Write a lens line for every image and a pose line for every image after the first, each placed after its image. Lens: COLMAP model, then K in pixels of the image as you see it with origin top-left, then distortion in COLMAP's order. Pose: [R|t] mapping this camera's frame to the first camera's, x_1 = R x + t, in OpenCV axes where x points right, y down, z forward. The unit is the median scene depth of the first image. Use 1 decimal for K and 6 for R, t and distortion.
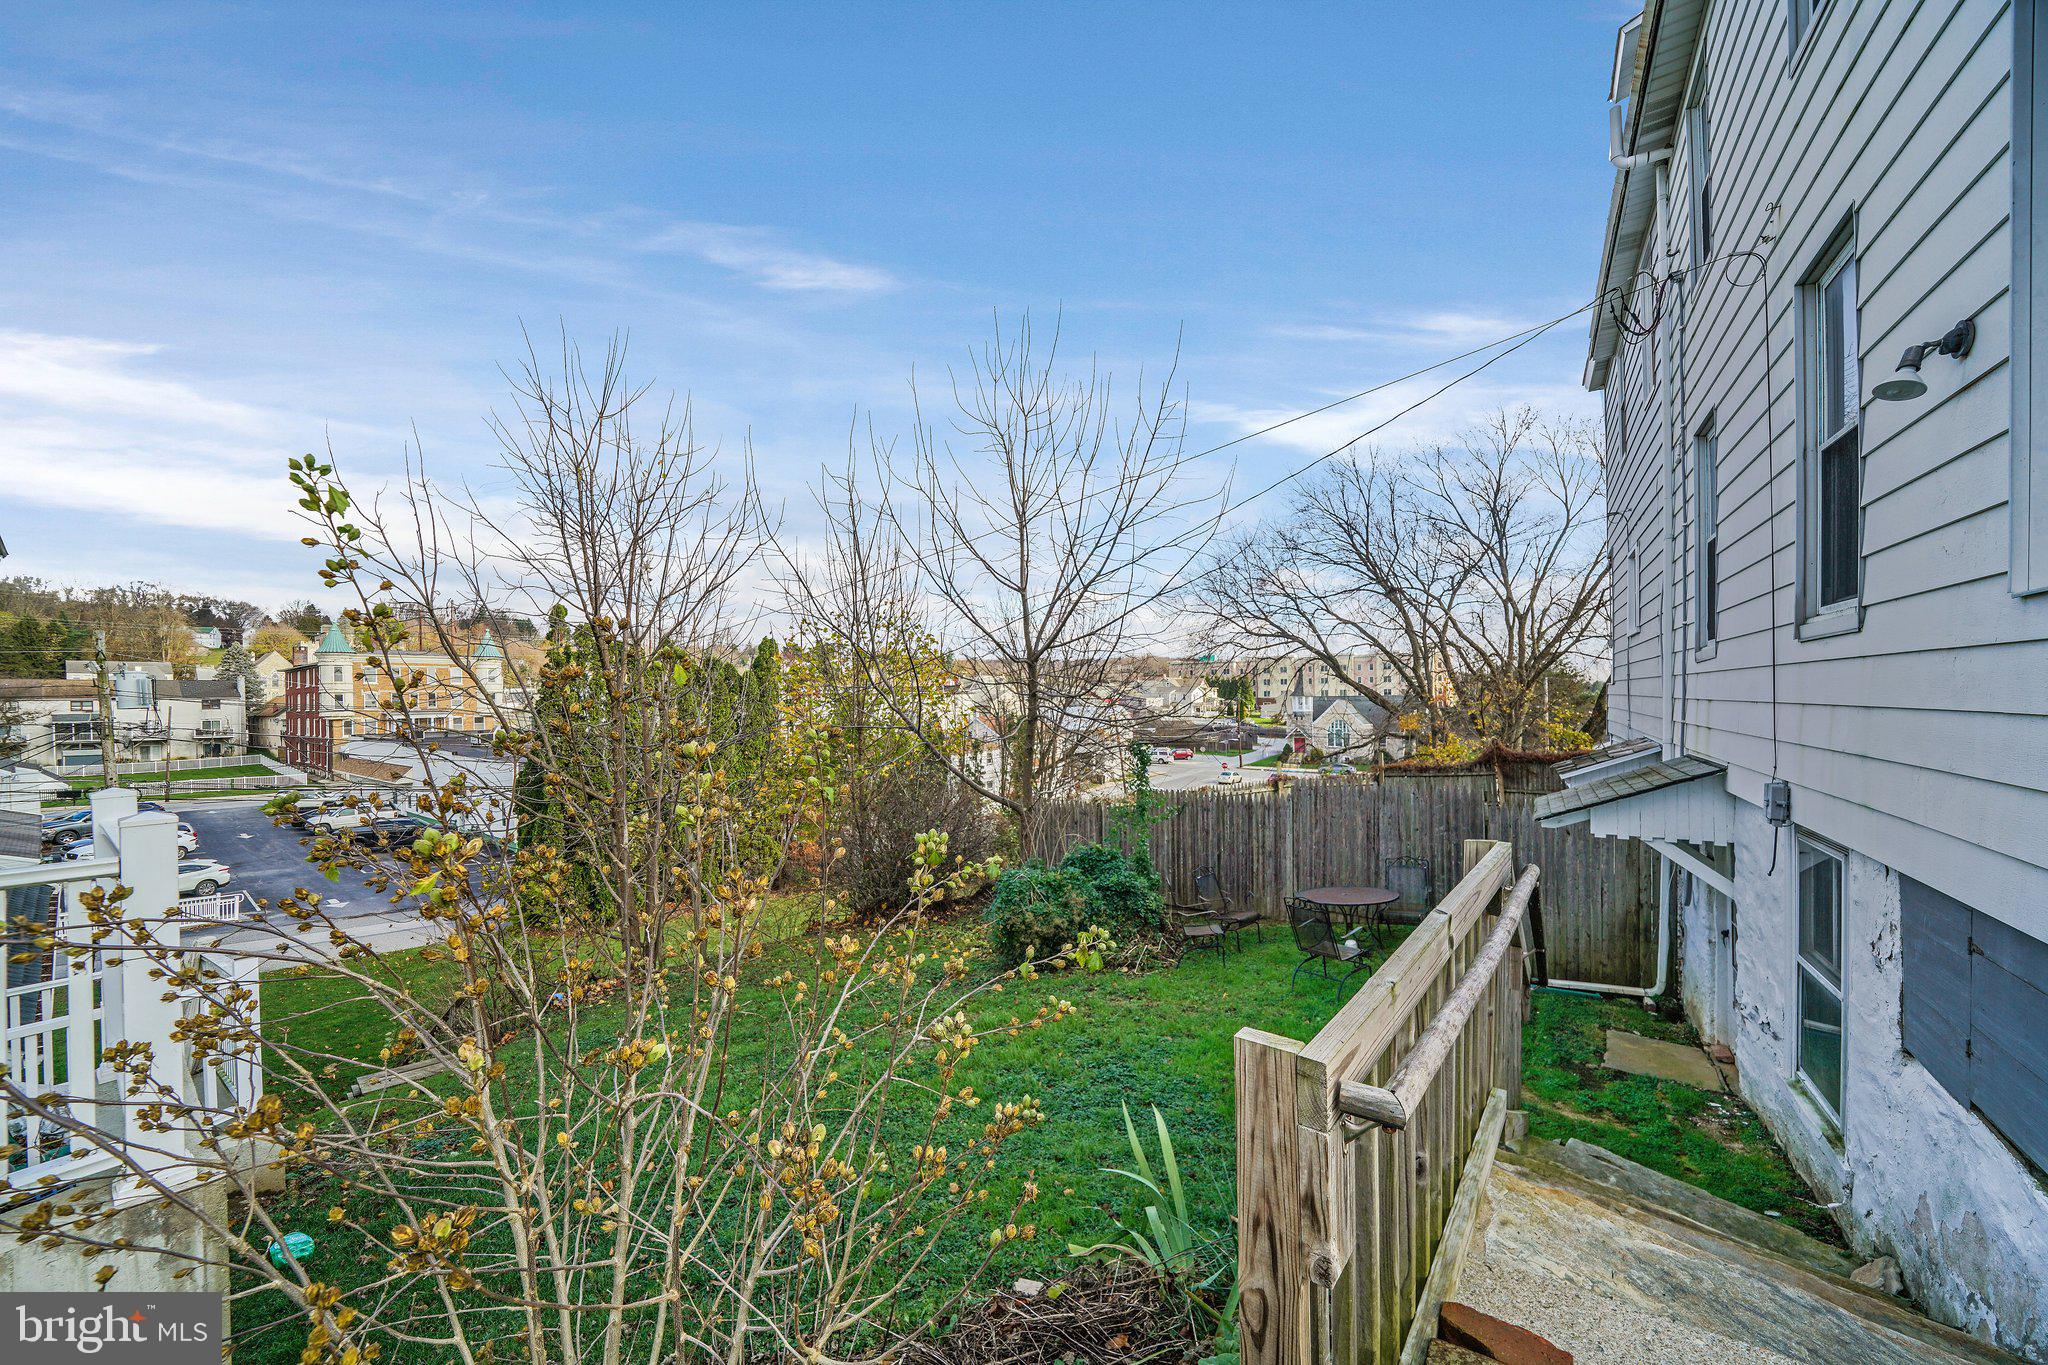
lens RADIAL K [[713.5, 0, 1024.5], [0, 713.5, 691.4], [0, 0, 1]] dist [-0.021495, 0.001196]
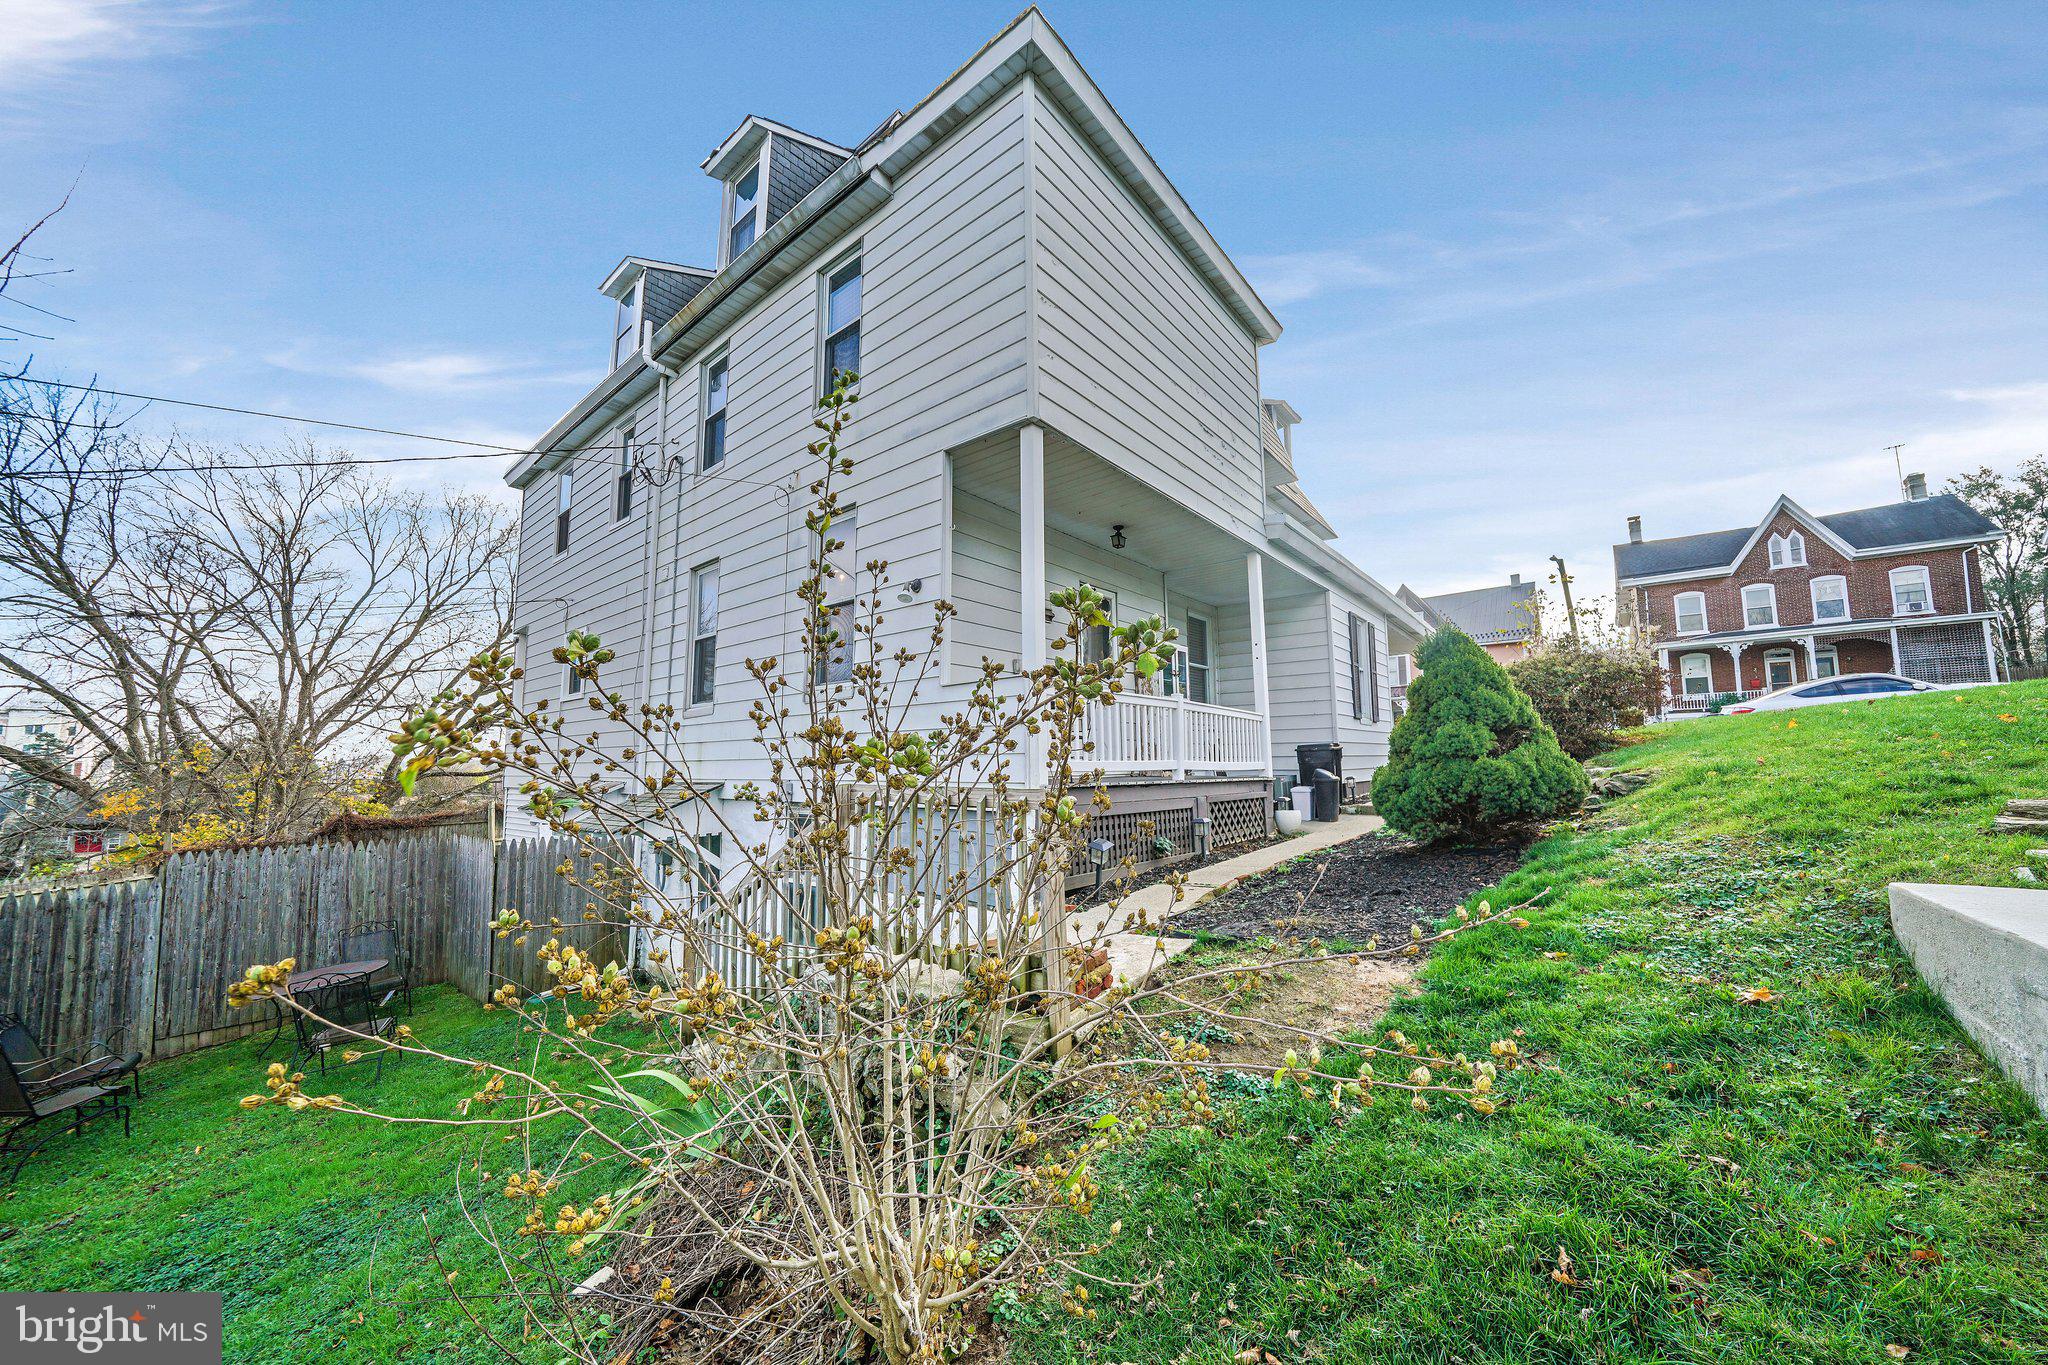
lens RADIAL K [[713.5, 0, 1023.4], [0, 713.5, 690.8], [0, 0, 1]] dist [-0.021495, 0.001196]
pose [[0.090776, 0.109268, 0.989859, -0.280474], [0.001595, 0.993945, -0.109865, 0.039095], [-0.995870, 0.011552, 0.090052, 0.087246]]
